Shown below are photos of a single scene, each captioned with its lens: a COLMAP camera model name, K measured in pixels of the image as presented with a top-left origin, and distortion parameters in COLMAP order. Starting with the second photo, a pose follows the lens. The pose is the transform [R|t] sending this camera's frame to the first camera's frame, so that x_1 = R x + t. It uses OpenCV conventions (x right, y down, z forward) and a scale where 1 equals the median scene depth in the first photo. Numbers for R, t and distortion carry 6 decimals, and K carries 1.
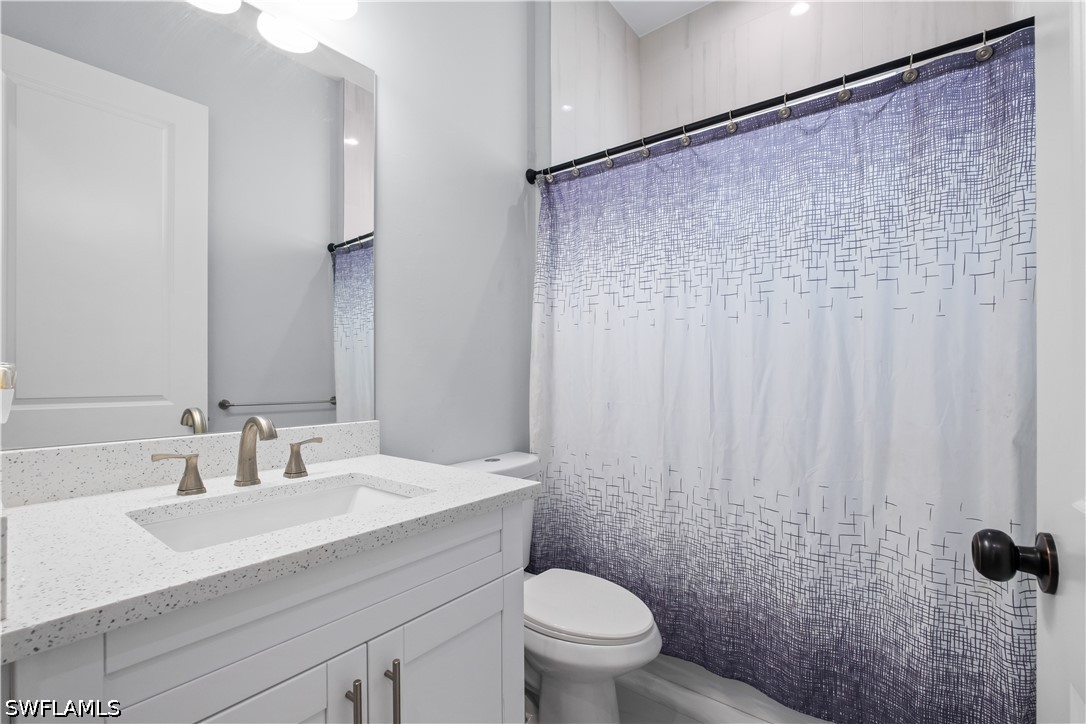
lens RADIAL K [[484.7, 0, 539.5], [0, 484.7, 371.4], [0, 0, 1]] dist [-0.005101, -0.001027]
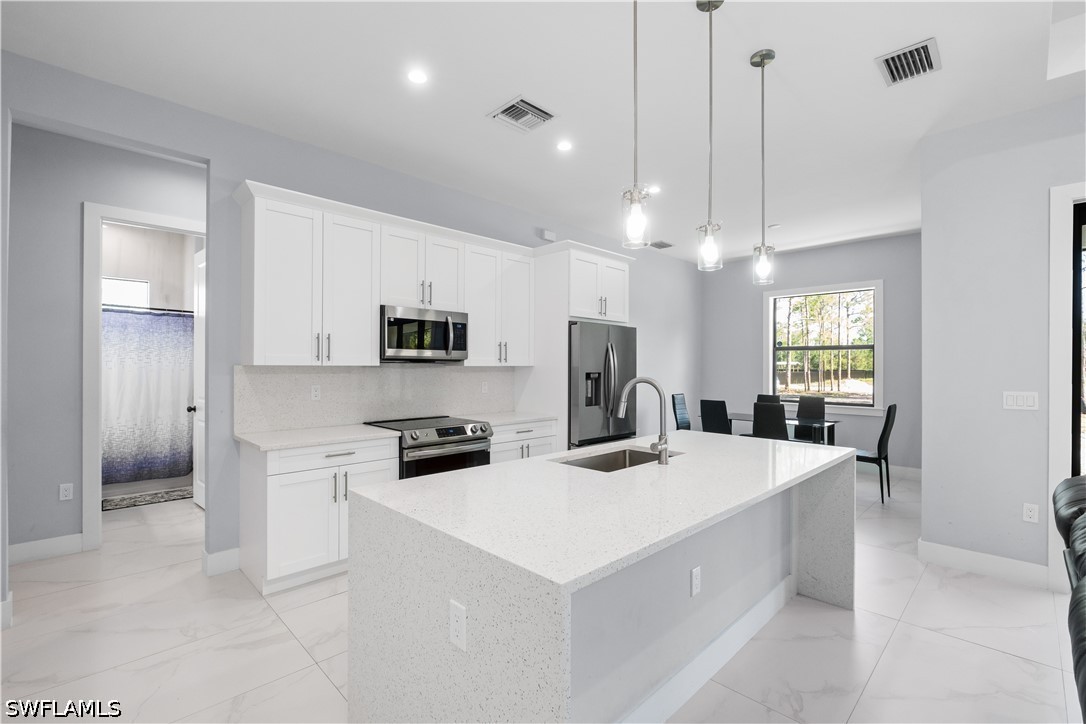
lens RADIAL K [[484.7, 0, 543.8], [0, 484.7, 364.0], [0, 0, 1]] dist [-0.005101, -0.001027]
pose [[0.112375, 0.003836, 0.993658, -2.730681], [-0.004441, 0.999984, -0.003358, -0.161550], [-0.993656, -0.004036, 0.112390, -2.463990]]
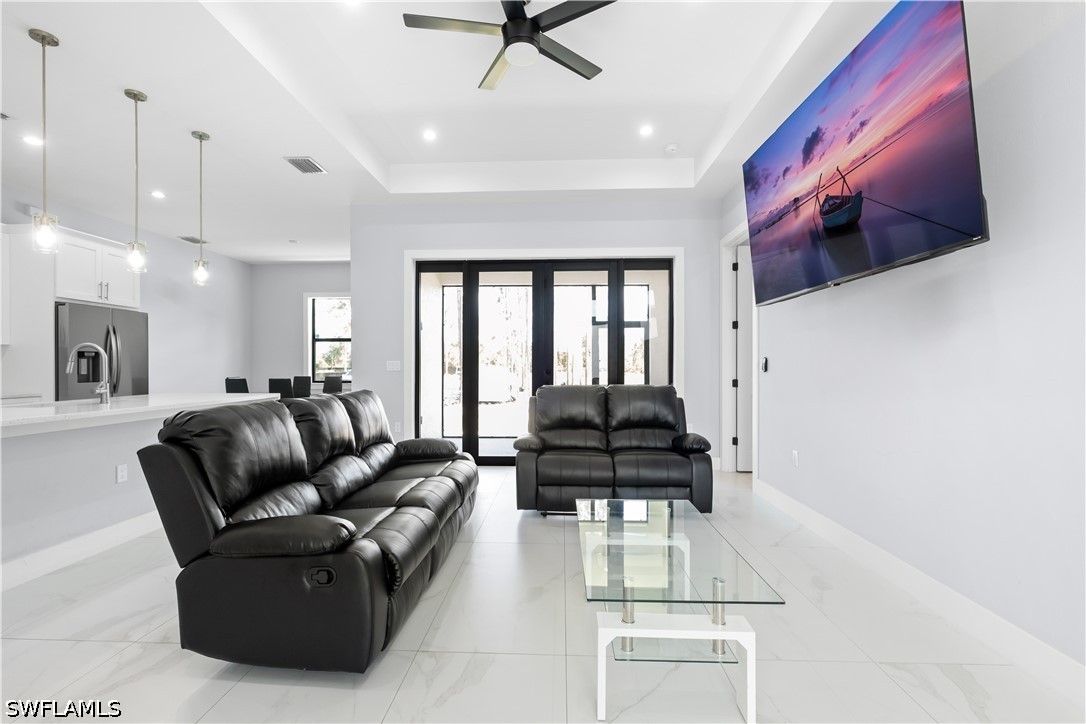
lens RADIAL K [[484.7, 0, 544.2], [0, 484.7, 367.9], [0, 0, 1]] dist [-0.005101, -0.001027]
pose [[-0.591600, -0.002942, 0.806227, -6.096358], [-0.001813, 0.999996, 0.002319, 0.179035], [-0.806230, -0.000090, -0.591602, -3.732208]]
